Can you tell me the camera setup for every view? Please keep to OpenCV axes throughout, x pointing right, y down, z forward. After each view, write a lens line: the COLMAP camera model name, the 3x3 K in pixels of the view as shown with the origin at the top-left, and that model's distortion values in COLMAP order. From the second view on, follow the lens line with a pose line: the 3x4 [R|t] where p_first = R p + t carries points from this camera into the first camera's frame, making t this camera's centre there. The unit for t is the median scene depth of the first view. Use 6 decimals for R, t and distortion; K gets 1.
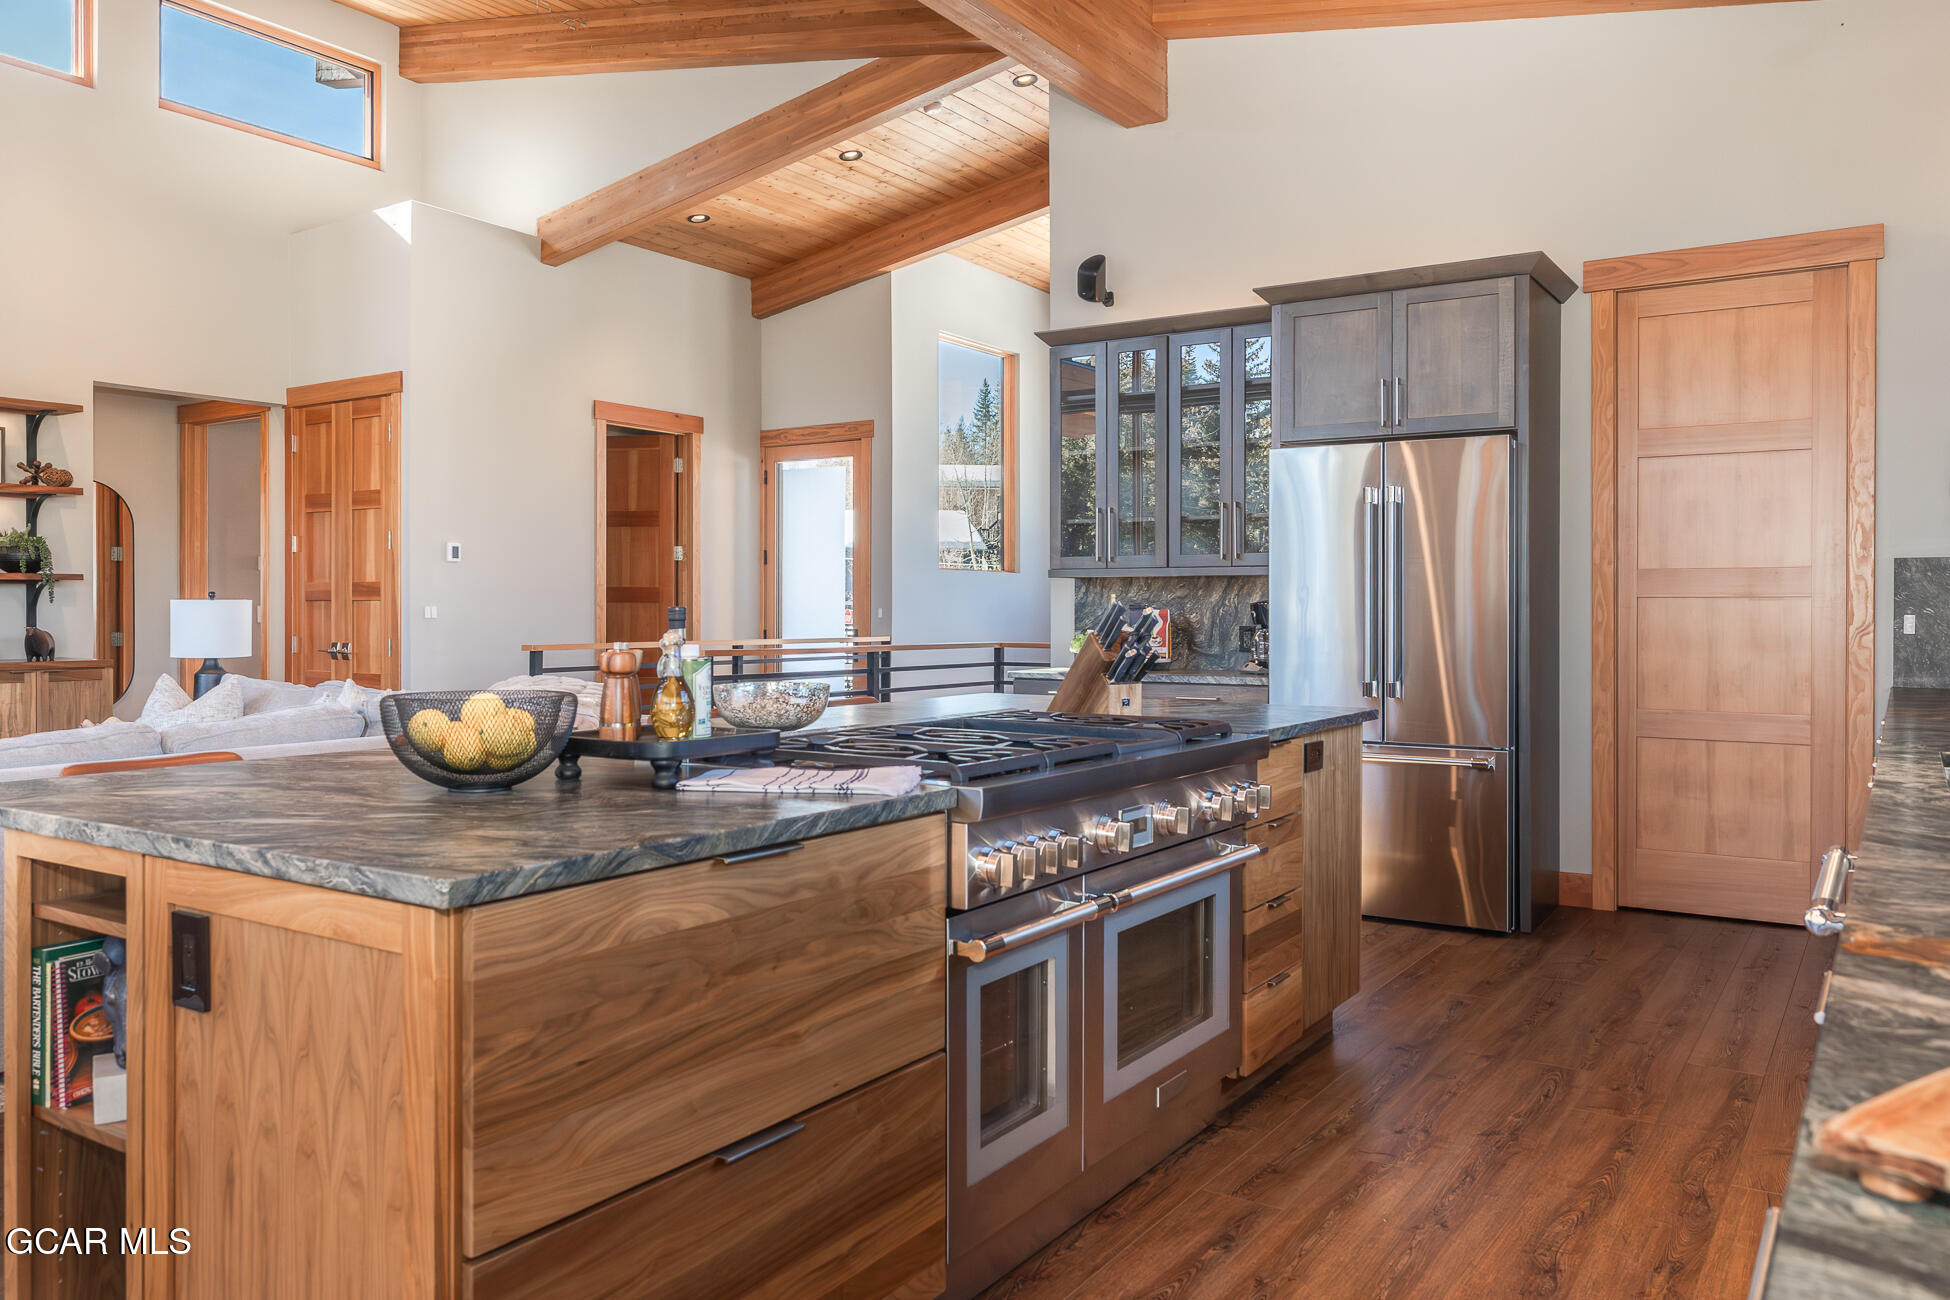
lens RADIAL K [[1418.1, 0, 951.3], [0, 1418.1, 602.1], [0, 0, 1]] dist [0.013847, -0.010198]
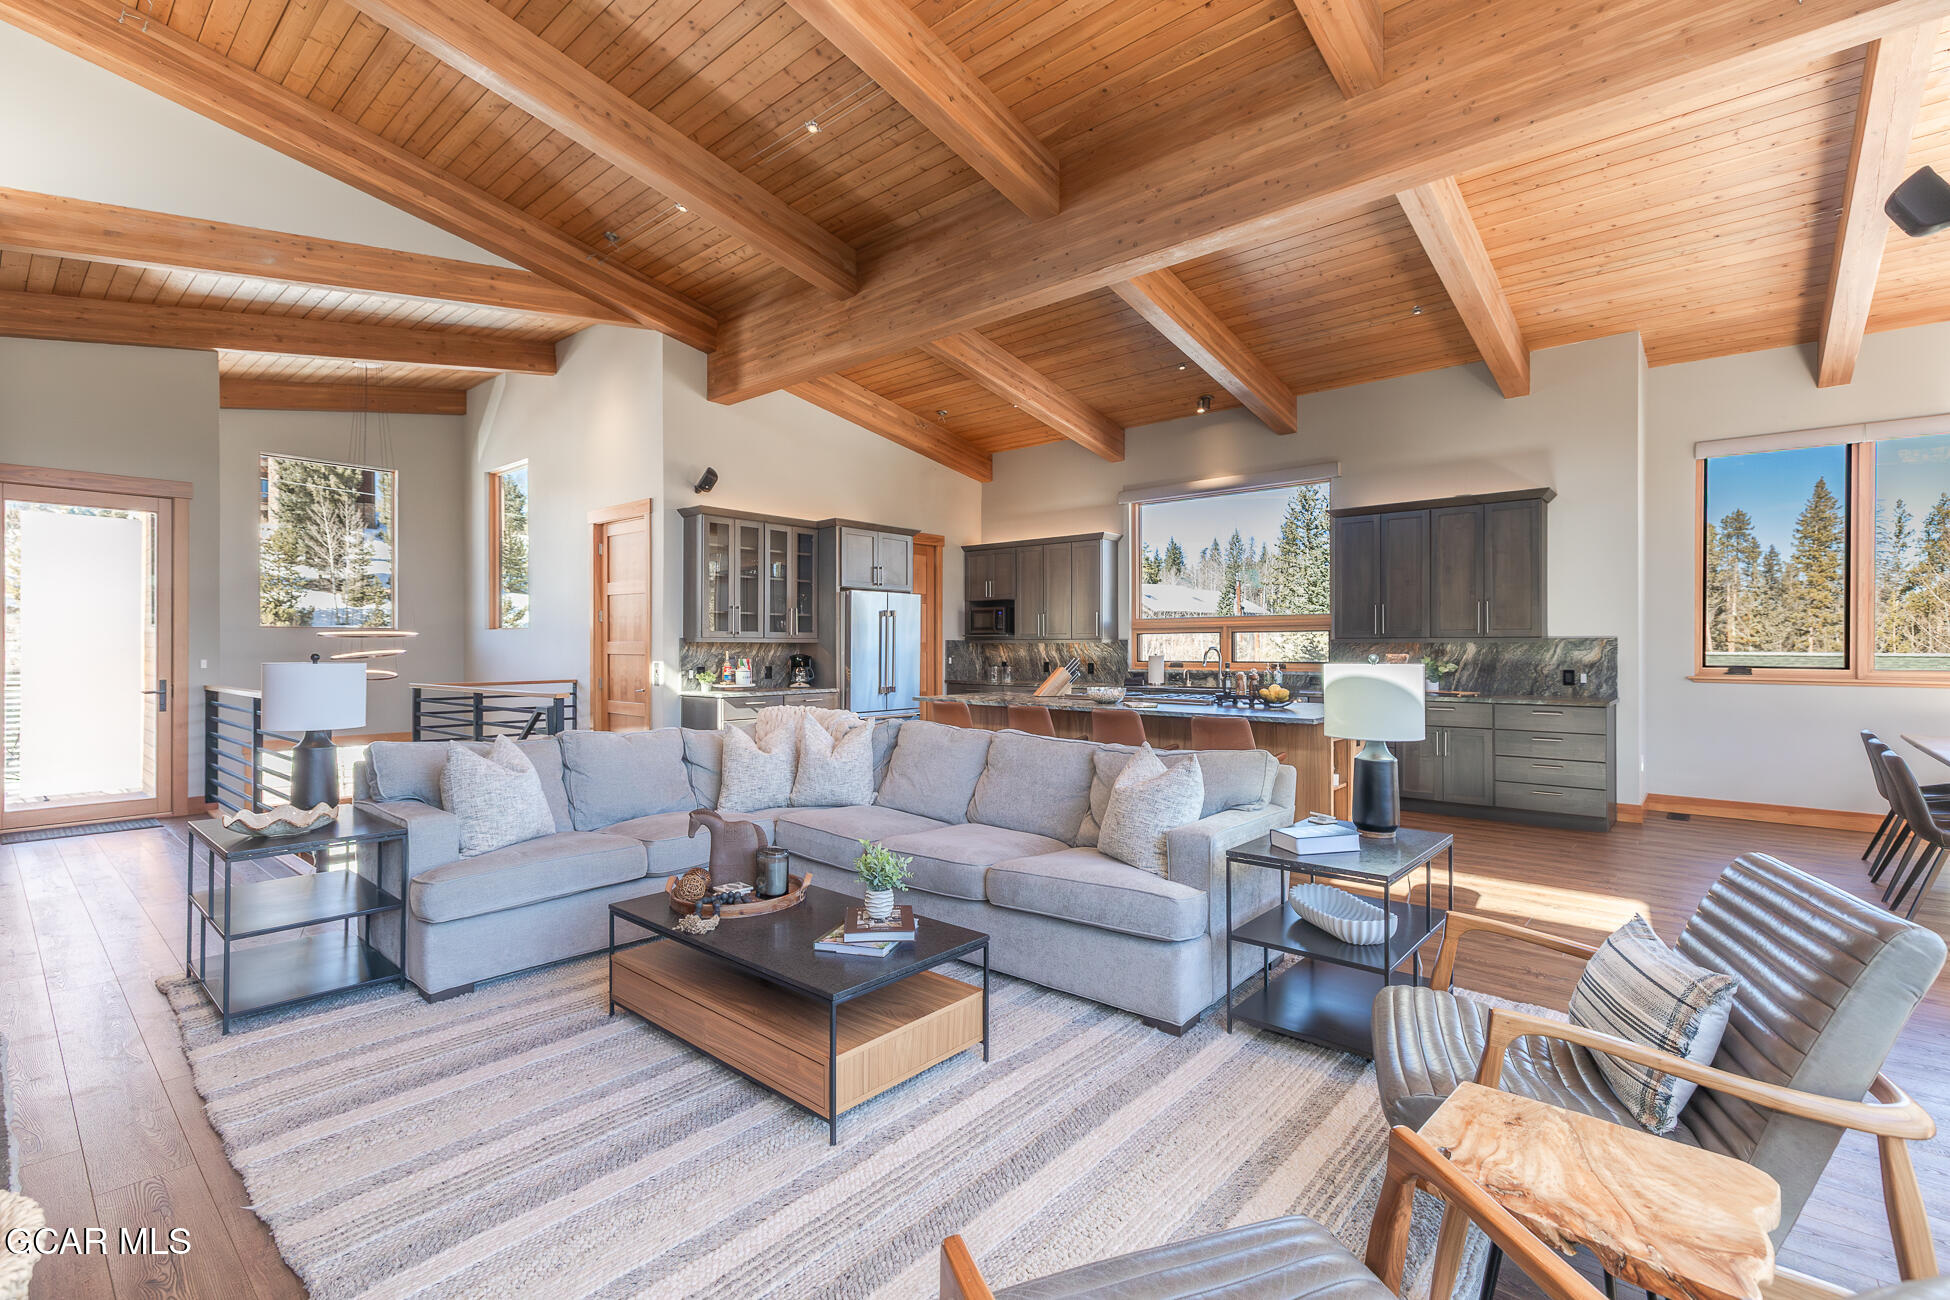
lens RADIAL K [[850.8, 0, 985.8], [0, 850.8, 653.4], [0, 0, 1]] dist [0.003870, -0.000510]
pose [[0.135087, -0.007912, 0.990802, -0.739485], [-0.004877, 0.999951, 0.008650, -0.010518], [-0.990822, -0.006000, 0.135042, 0.385303]]
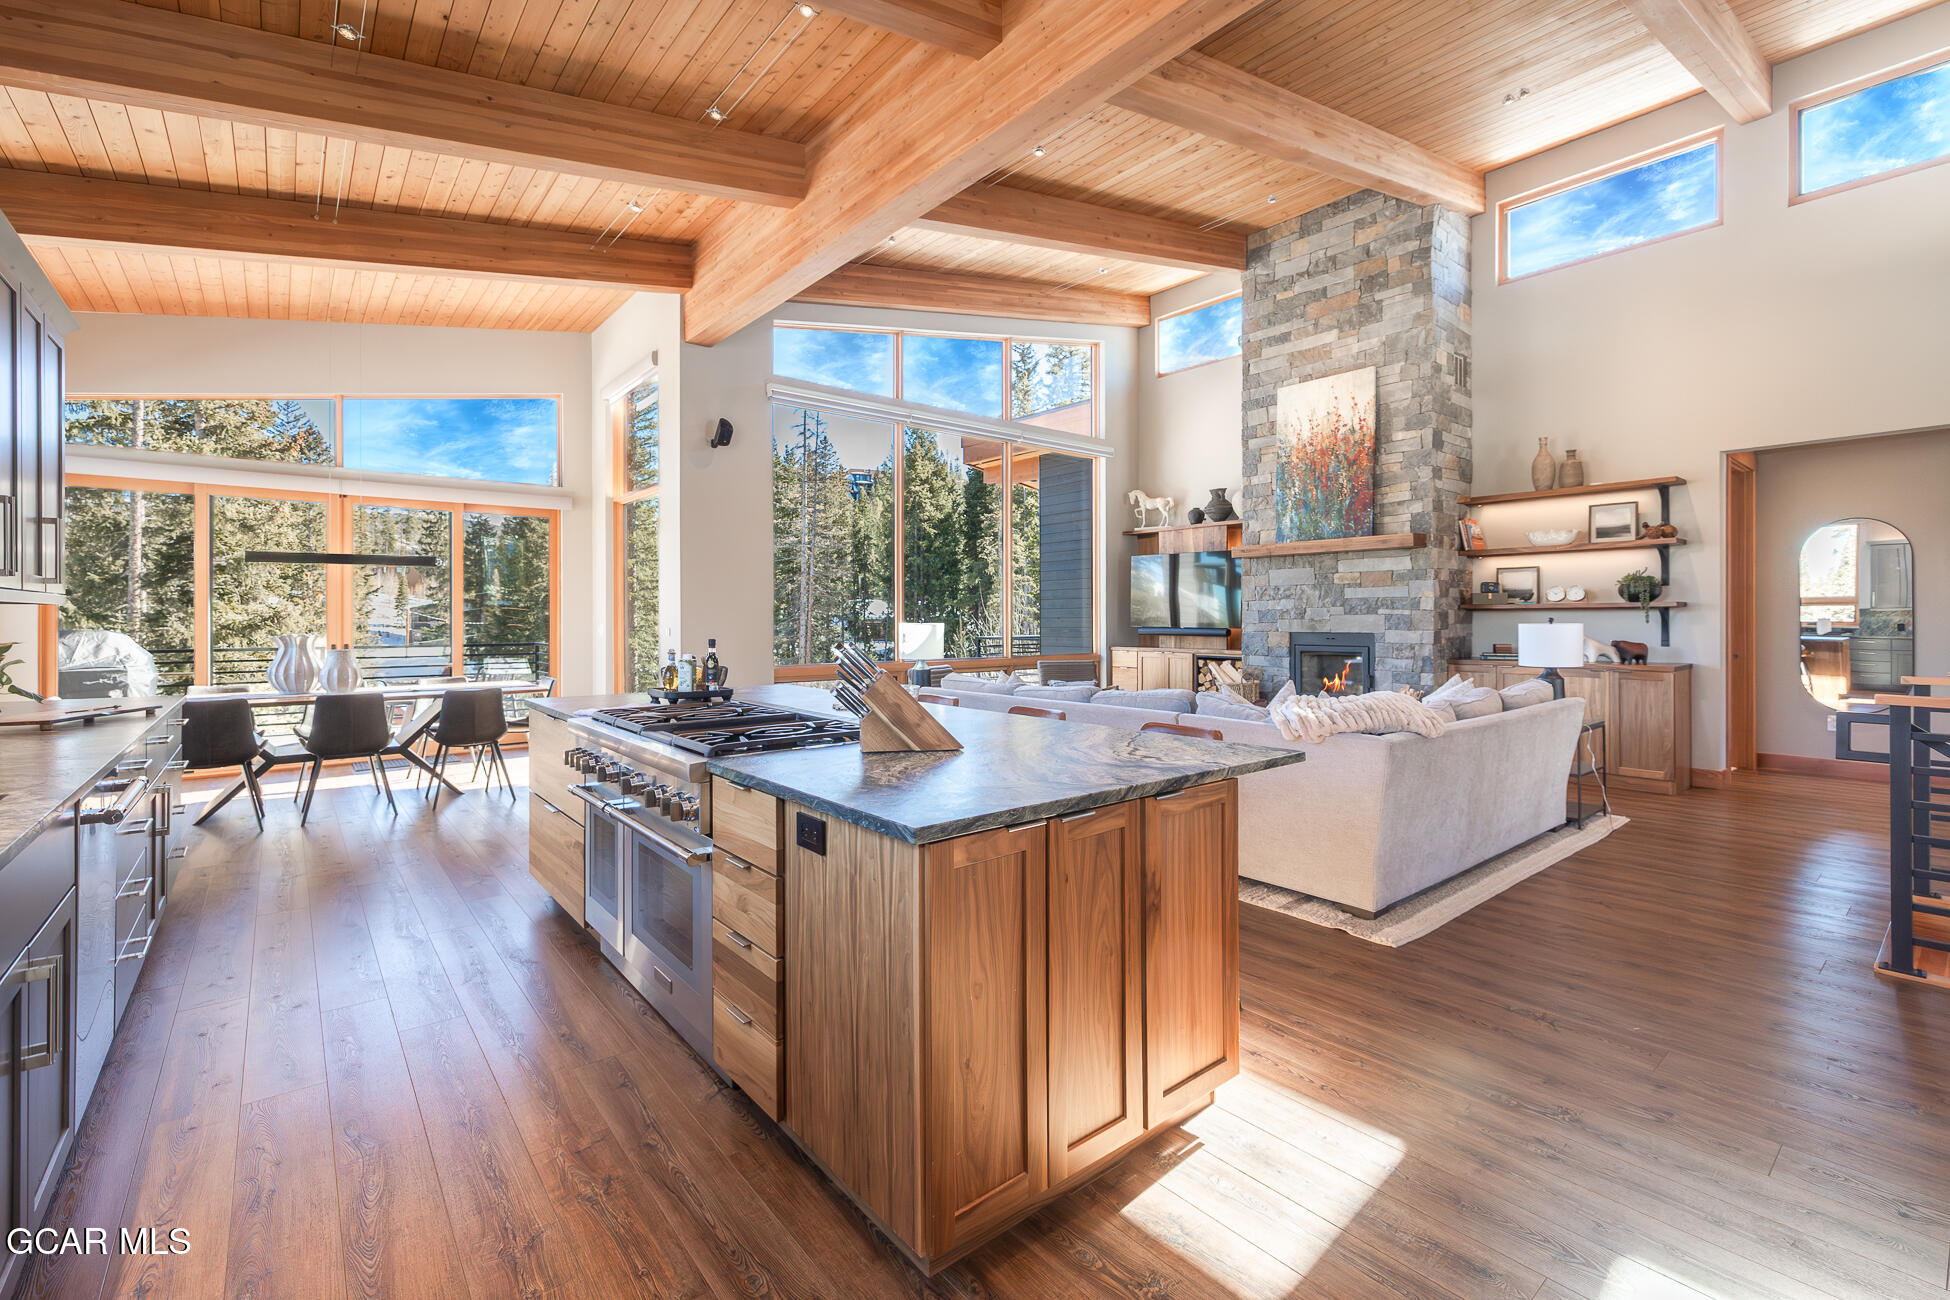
lens RADIAL K [[850.8, 0, 989.6], [0, 850.8, 618.6], [0, 0, 1]] dist [0.003870, -0.000510]
pose [[-0.293430, 0.002846, -0.955976, 0.306663], [0.005886, 0.999982, 0.001171, -0.007745], [0.955962, -0.005283, -0.293442, 0.544960]]
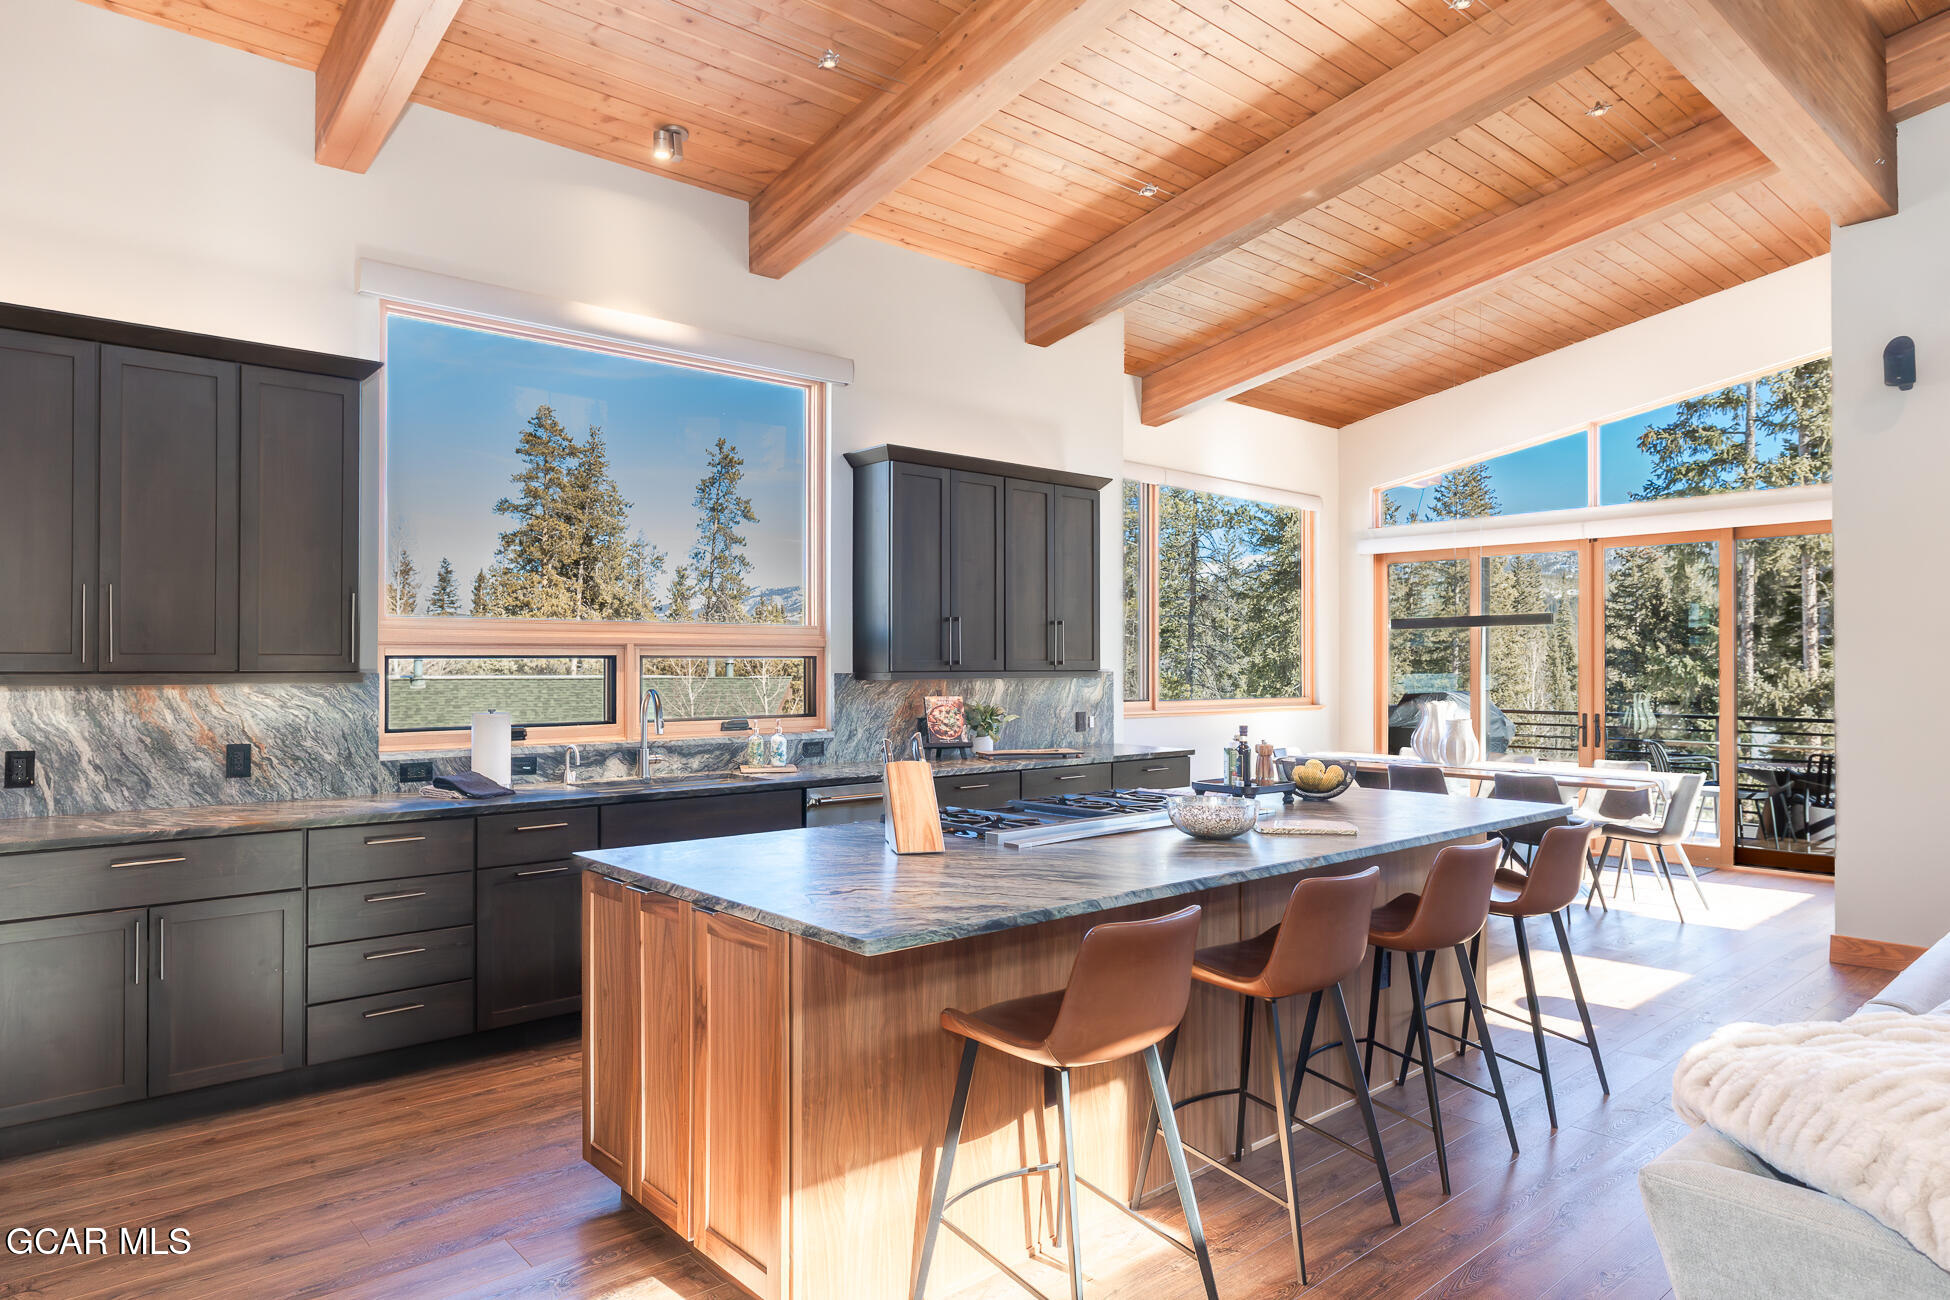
lens RADIAL K [[1183.4, 0, 961.8], [0, 1183.4, 657.3], [0, 0, 1]] dist [-0.000087, -0.001013]
pose [[-0.962325, 0.002082, 0.271894, -0.065757], [-0.001167, 0.999930, -0.011789, -0.020386], [-0.271900, -0.011663, -0.962255, 0.792318]]
